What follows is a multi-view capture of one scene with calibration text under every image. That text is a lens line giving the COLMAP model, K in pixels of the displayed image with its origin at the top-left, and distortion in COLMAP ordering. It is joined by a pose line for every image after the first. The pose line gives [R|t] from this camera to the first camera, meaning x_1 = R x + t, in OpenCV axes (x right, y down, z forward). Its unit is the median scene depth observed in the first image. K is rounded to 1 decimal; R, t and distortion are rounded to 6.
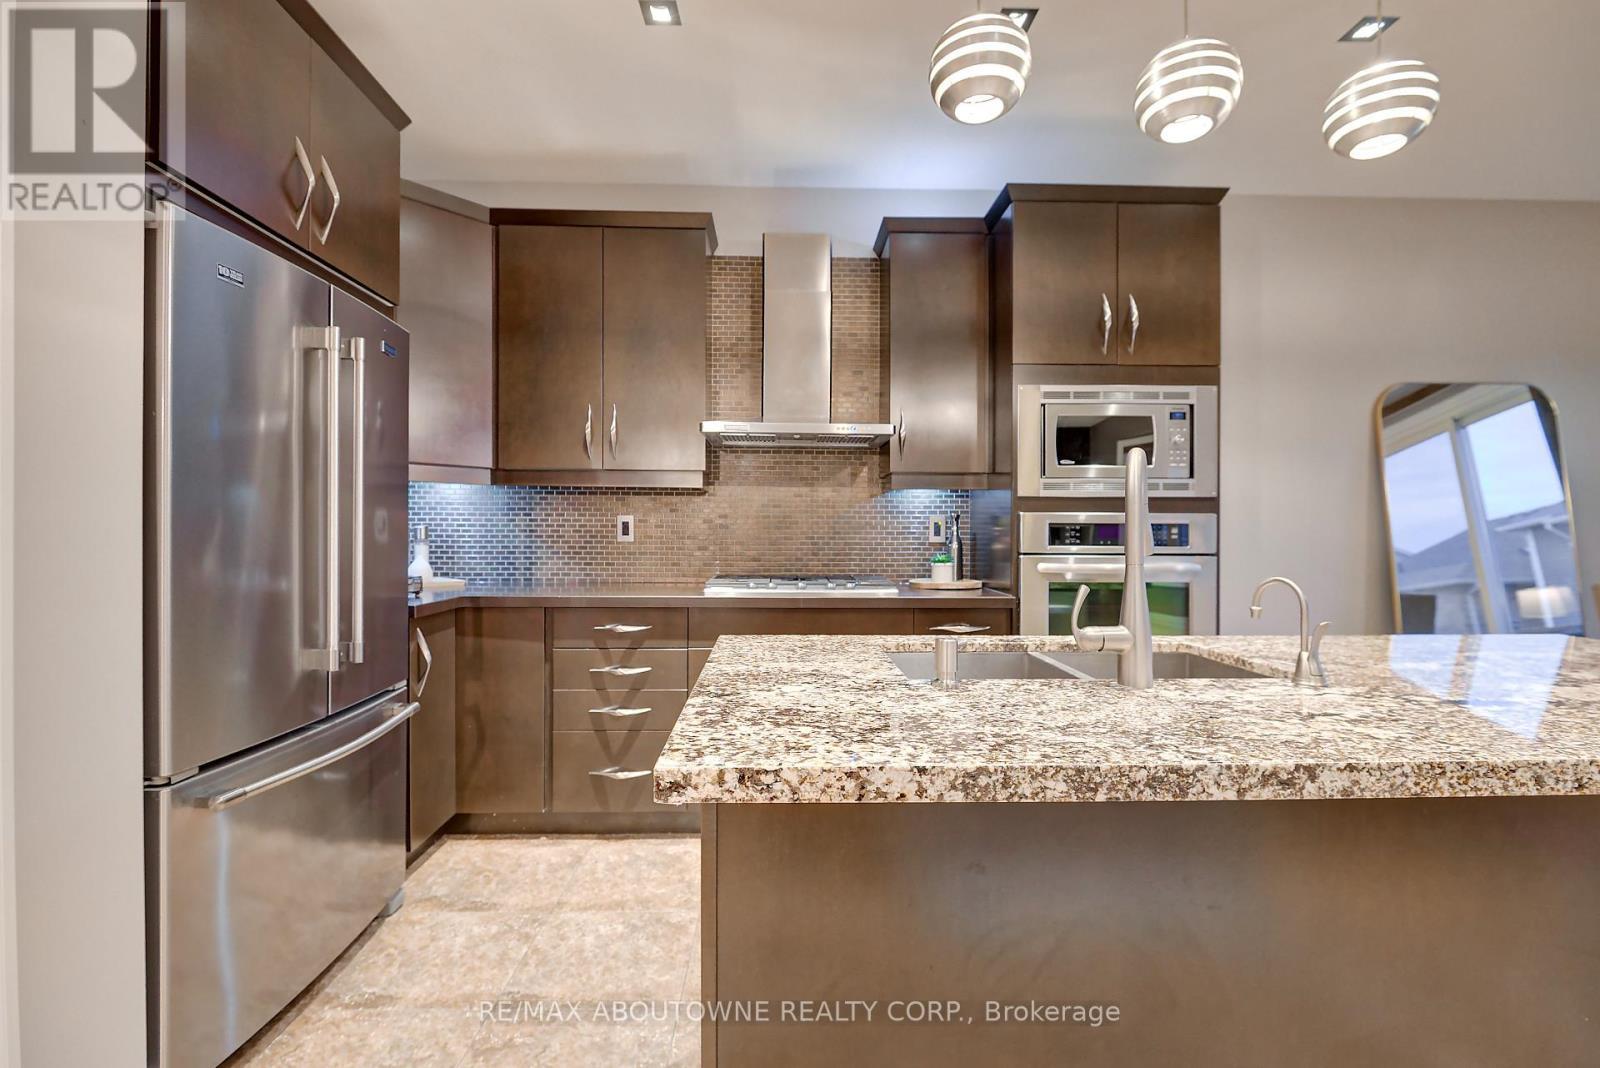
lens RADIAL K [[719.5, 0, 800.0], [0, 719.5, 534.0], [0, 0, 1]] dist [-0.011035, -0.000021]
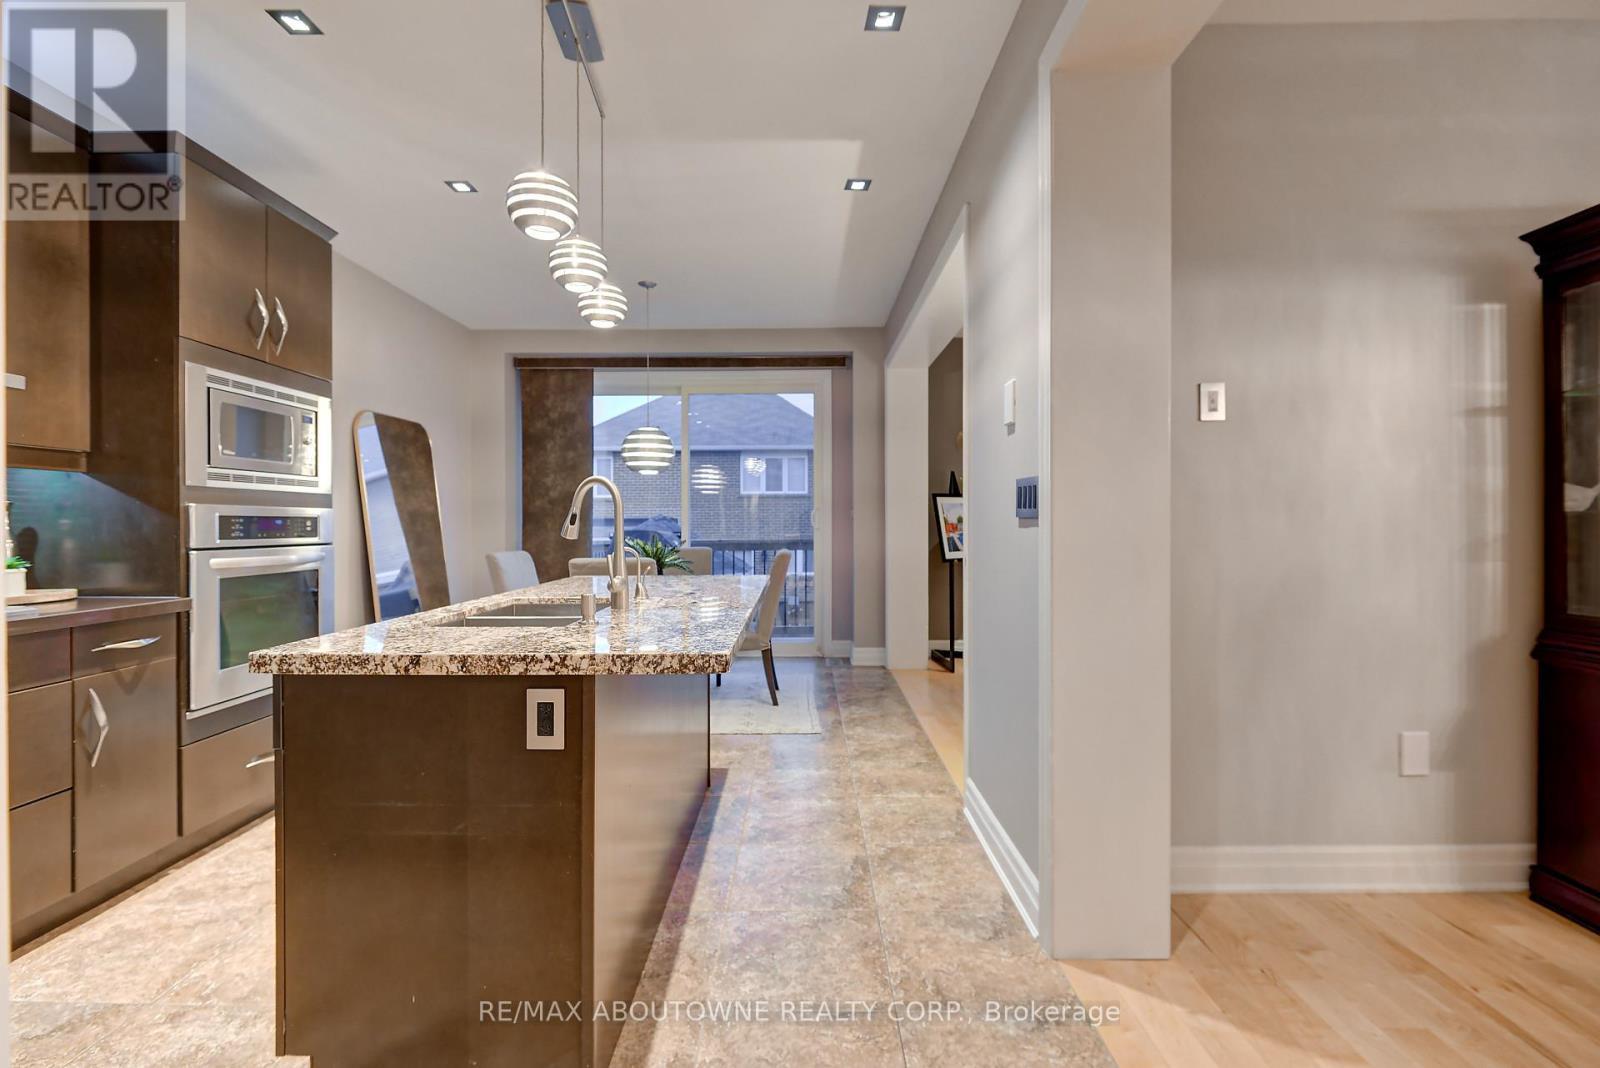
lens RADIAL K [[740.0, 0, 797.1], [0, 740.0, 512.6], [0, 0, 1]] dist [-0.001726, -0.000502]
pose [[0.029864, 0.009484, 0.999509, -0.594291], [0.008238, 0.999919, -0.009734, -0.003627], [-0.999520, 0.008524, 0.029783, 0.212111]]
